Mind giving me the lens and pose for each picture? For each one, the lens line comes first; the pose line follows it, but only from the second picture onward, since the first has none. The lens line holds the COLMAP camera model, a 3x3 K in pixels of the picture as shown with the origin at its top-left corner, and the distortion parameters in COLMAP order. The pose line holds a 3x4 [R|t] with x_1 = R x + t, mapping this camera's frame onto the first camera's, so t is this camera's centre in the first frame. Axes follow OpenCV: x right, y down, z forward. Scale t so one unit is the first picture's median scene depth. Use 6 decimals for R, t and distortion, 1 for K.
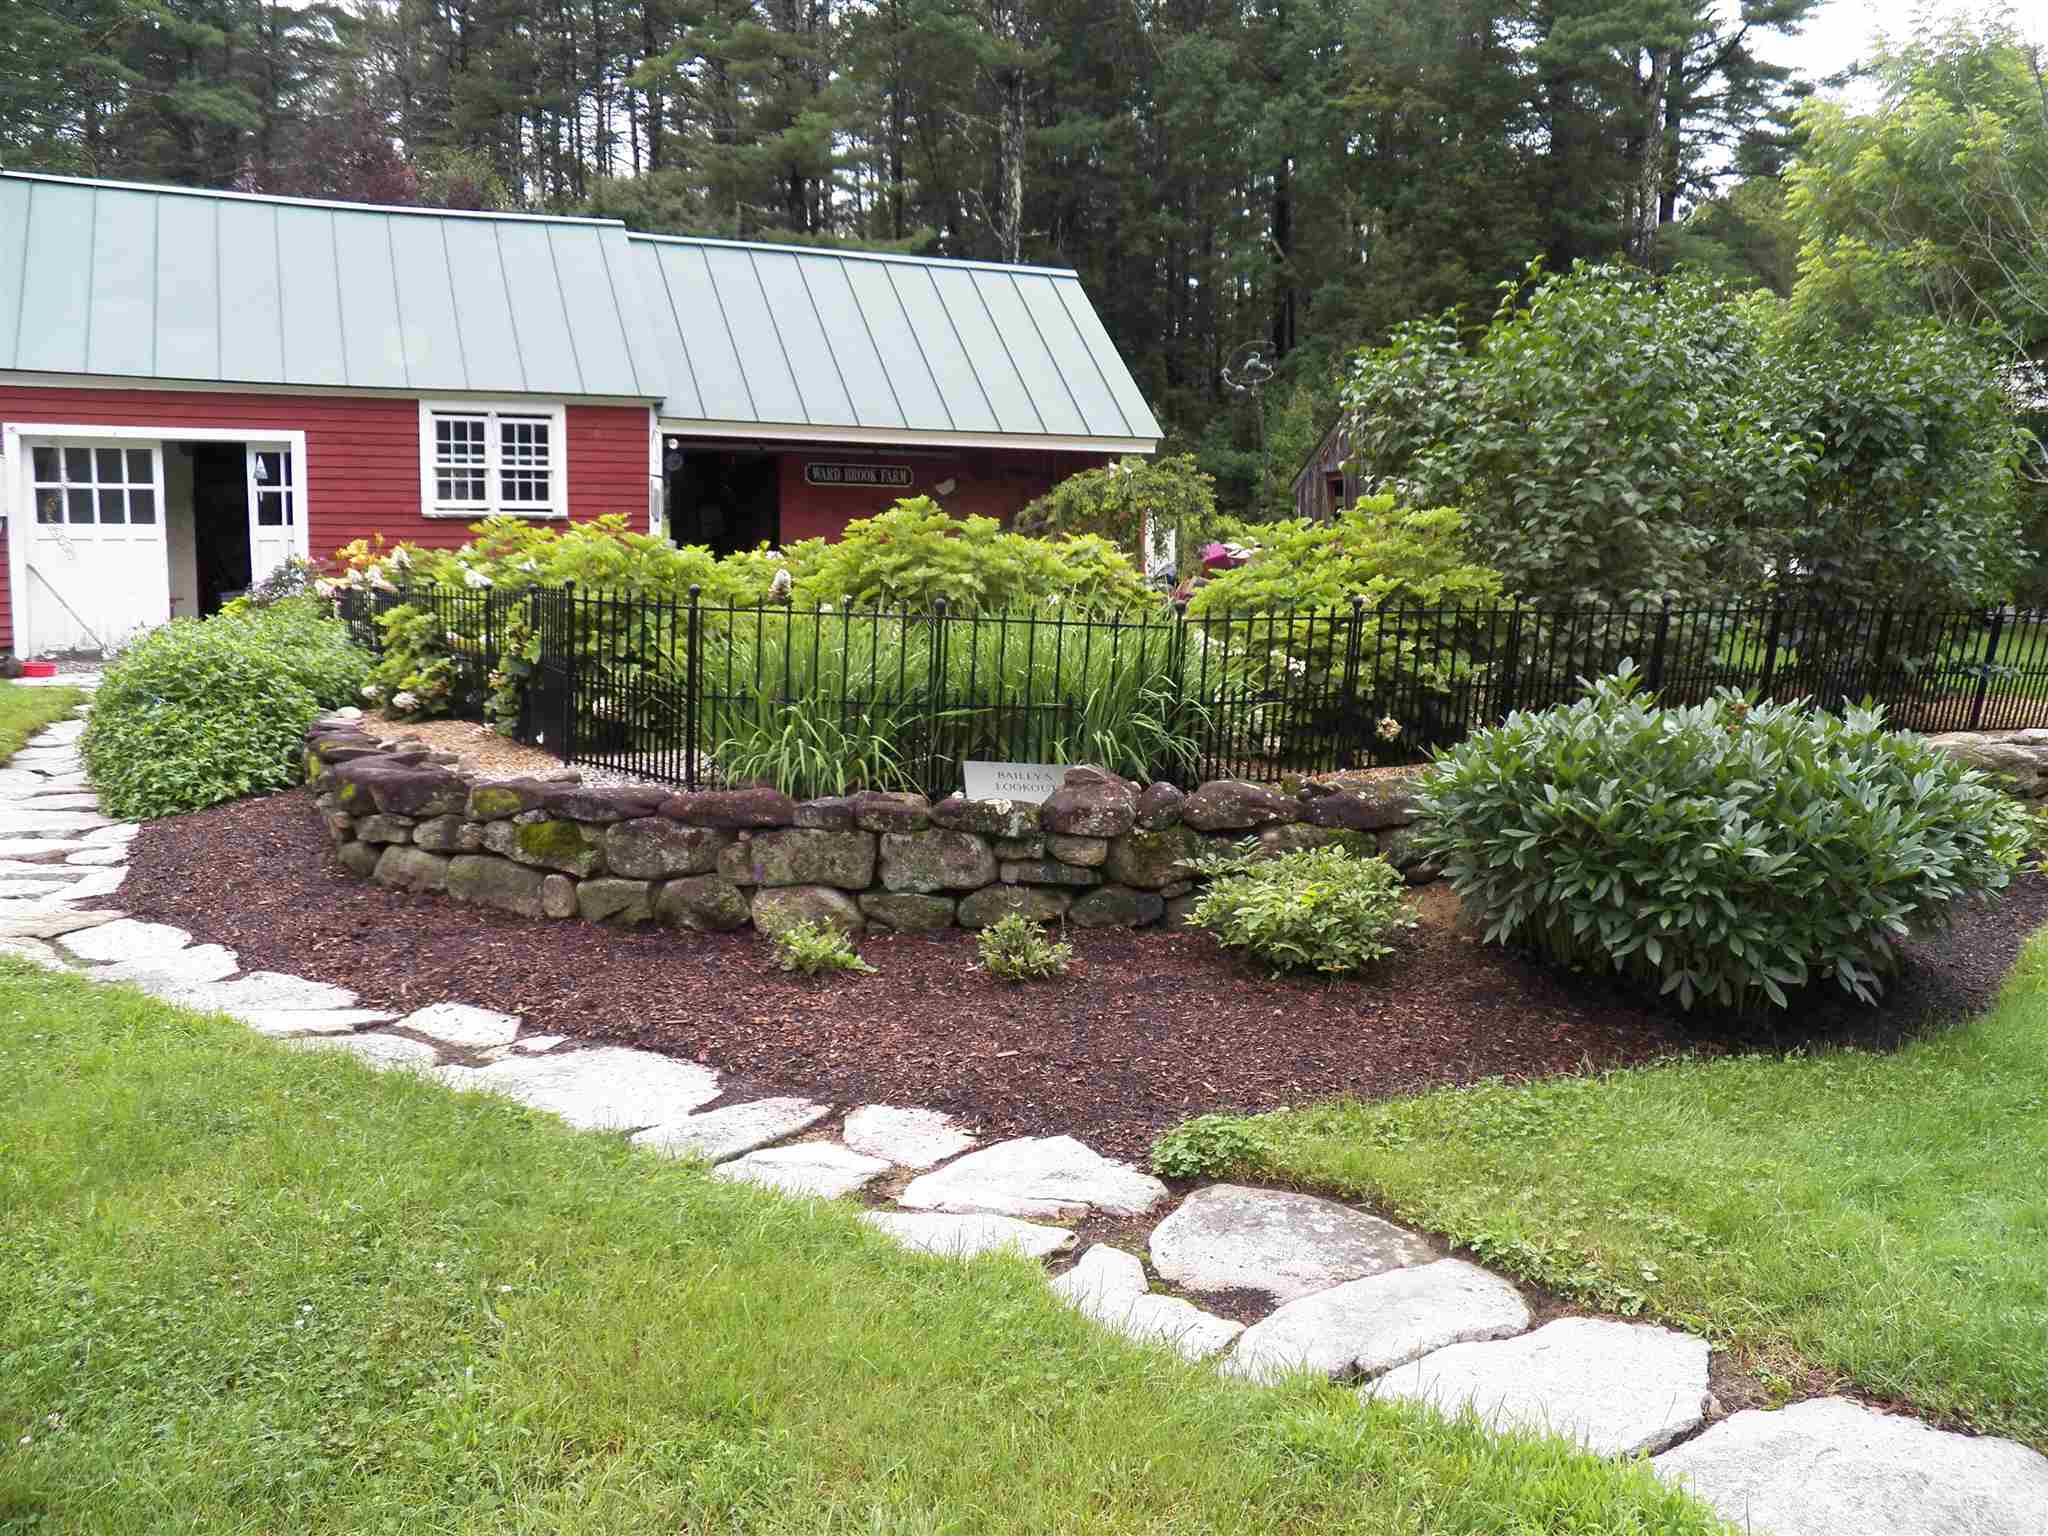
lens RADIAL K [[1693.4, 0, 1033.9], [0, 1693.4, 769.9], [0, 0, 1]] dist [-0.112235, 0.049021]
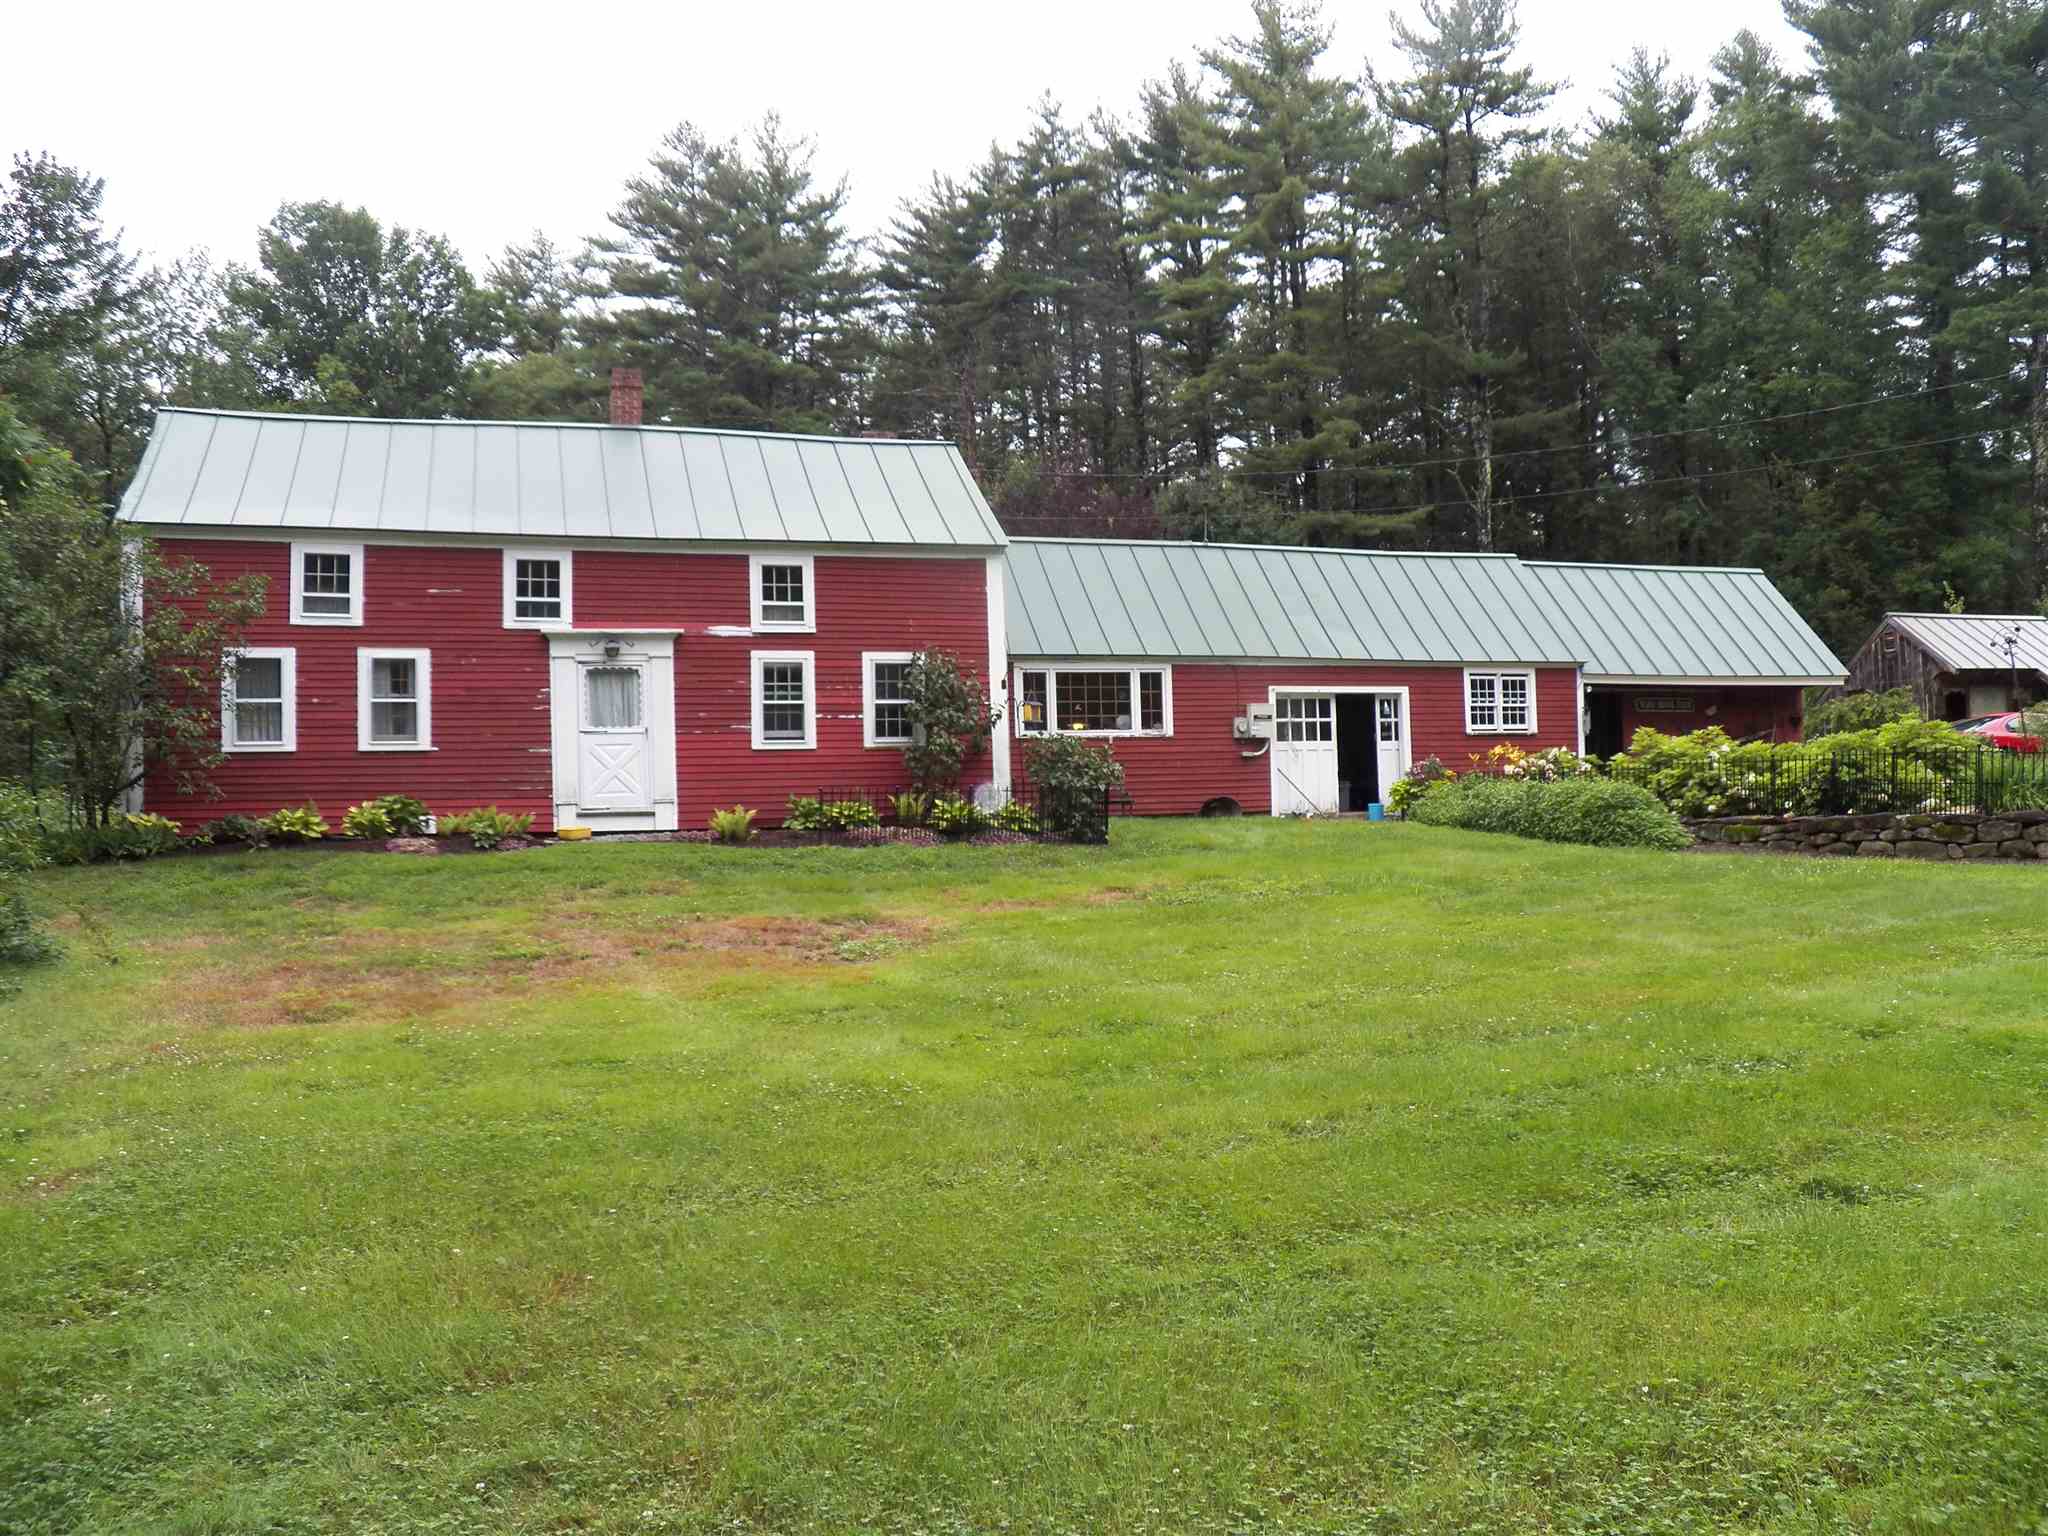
lens RADIAL K [[1693.4, 0, 1020.6], [0, 1693.4, 766.3], [0, 0, 1]] dist [-0.112235, 0.049021]
pose [[0.985735, -0.030547, -0.165508, -0.533023], [0.007533, 0.990413, -0.137932, 0.117442], [0.168134, 0.134717, 0.976515, -0.773706]]
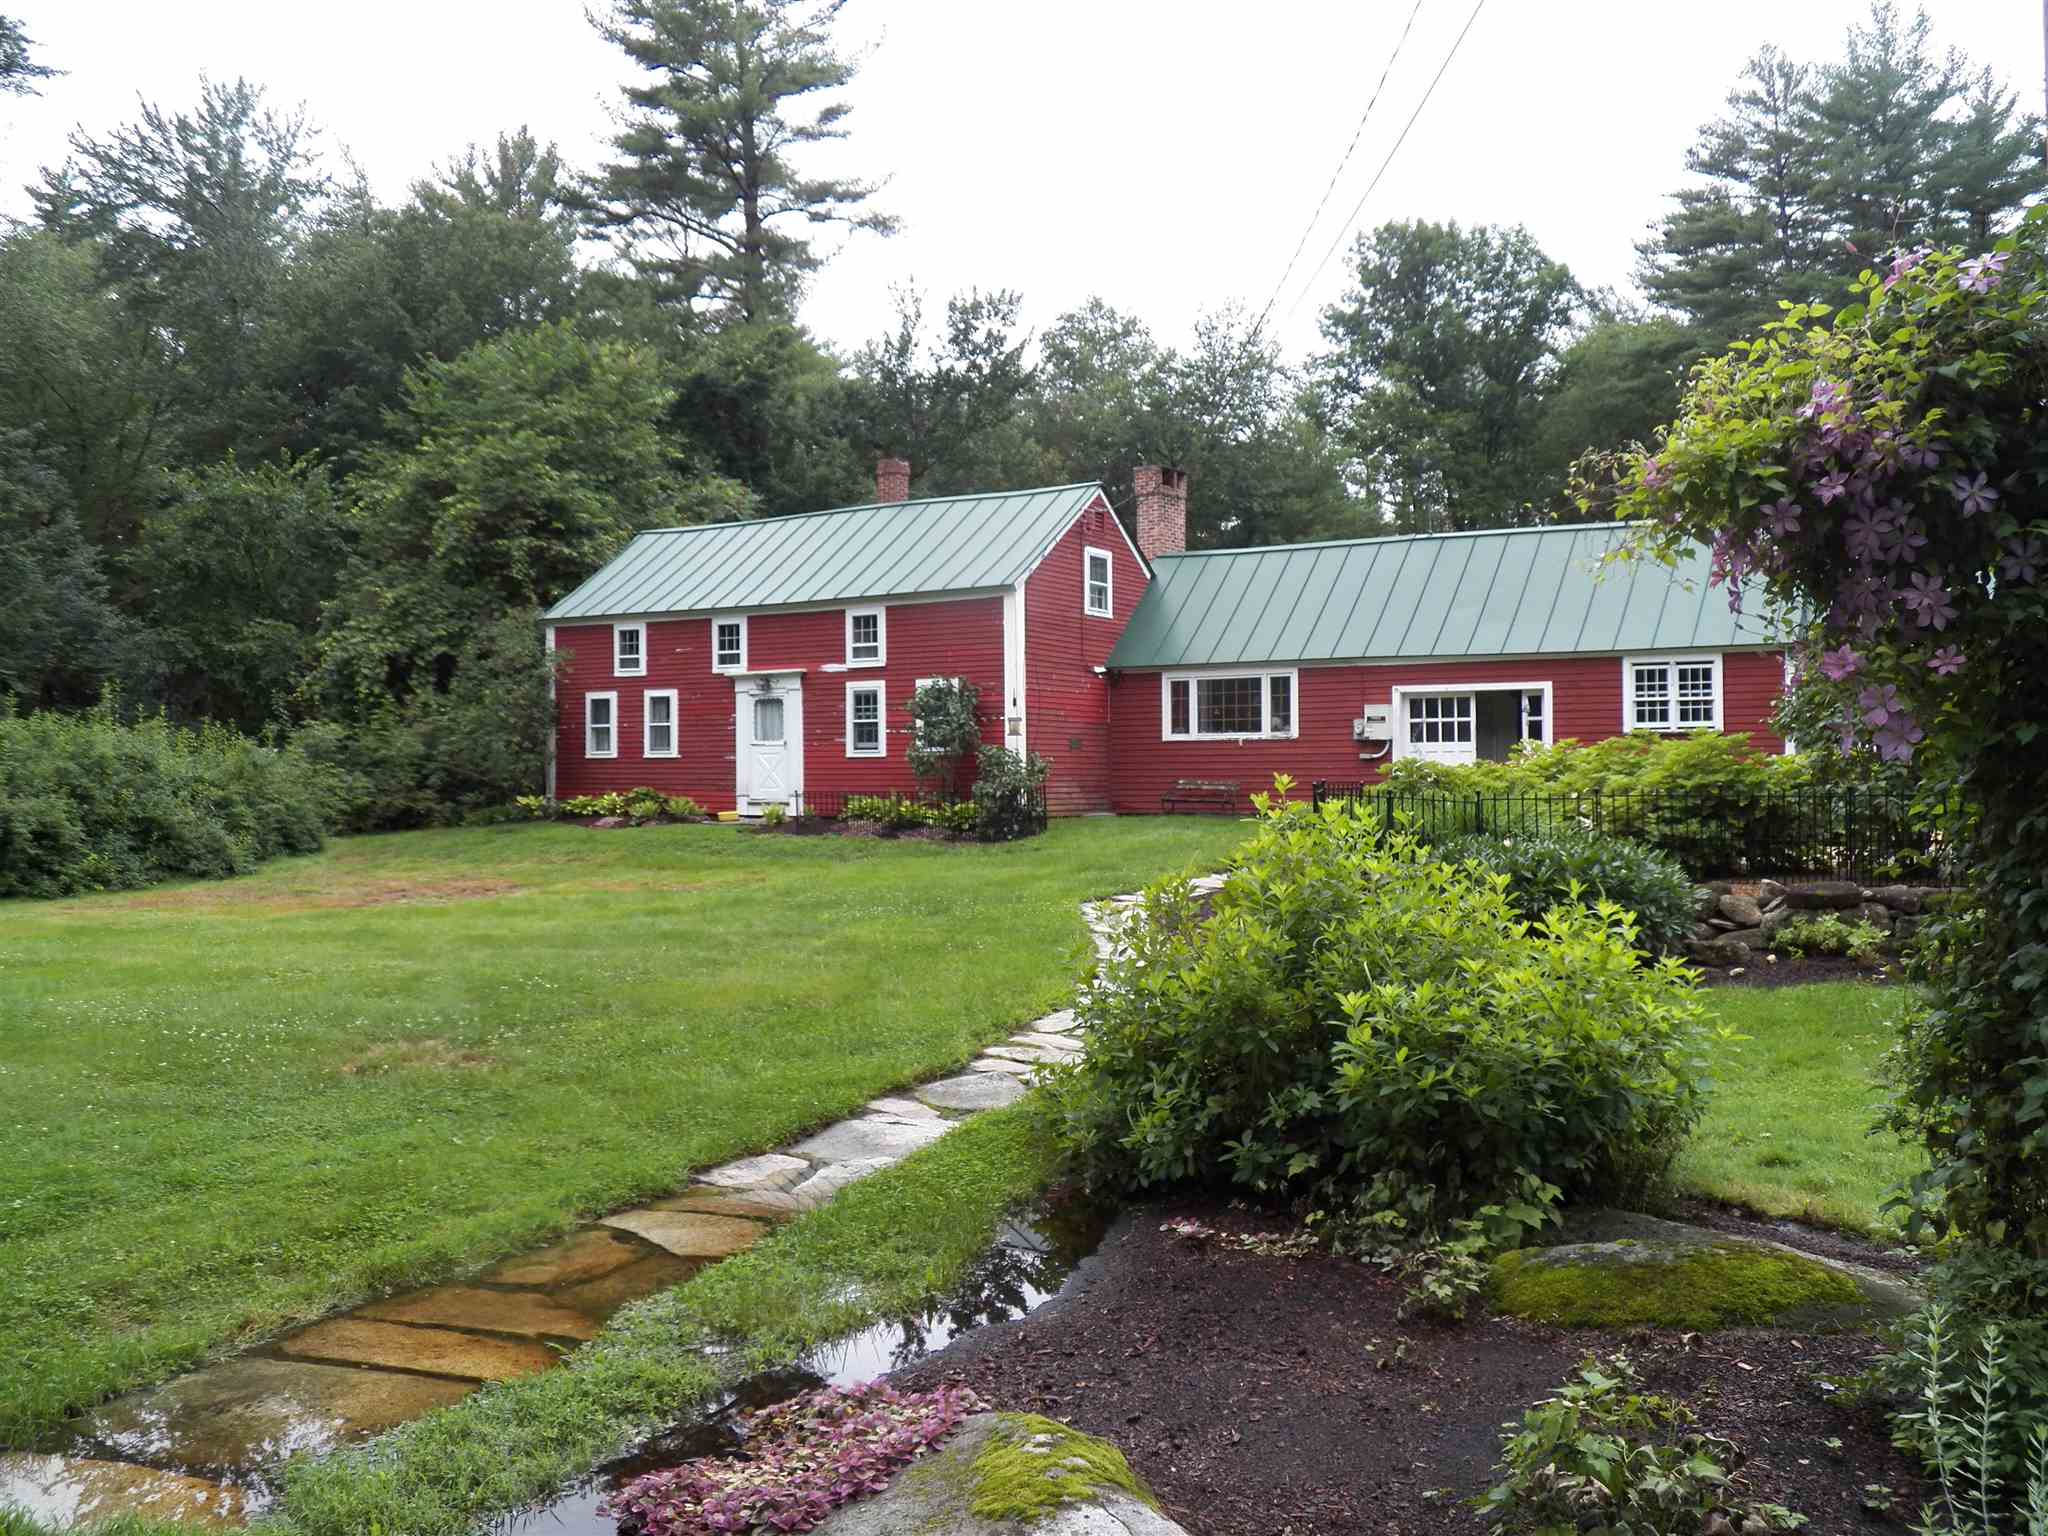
lens RADIAL K [[1693.4, 0, 1031.0], [0, 1693.4, 766.6], [0, 0, 1]] dist [-0.112235, 0.049021]
pose [[0.494321, -0.009567, -0.869227, 0.676202], [-0.090758, 0.993907, -0.062552, 0.020039], [0.864529, 0.109810, 0.490441, -0.198496]]
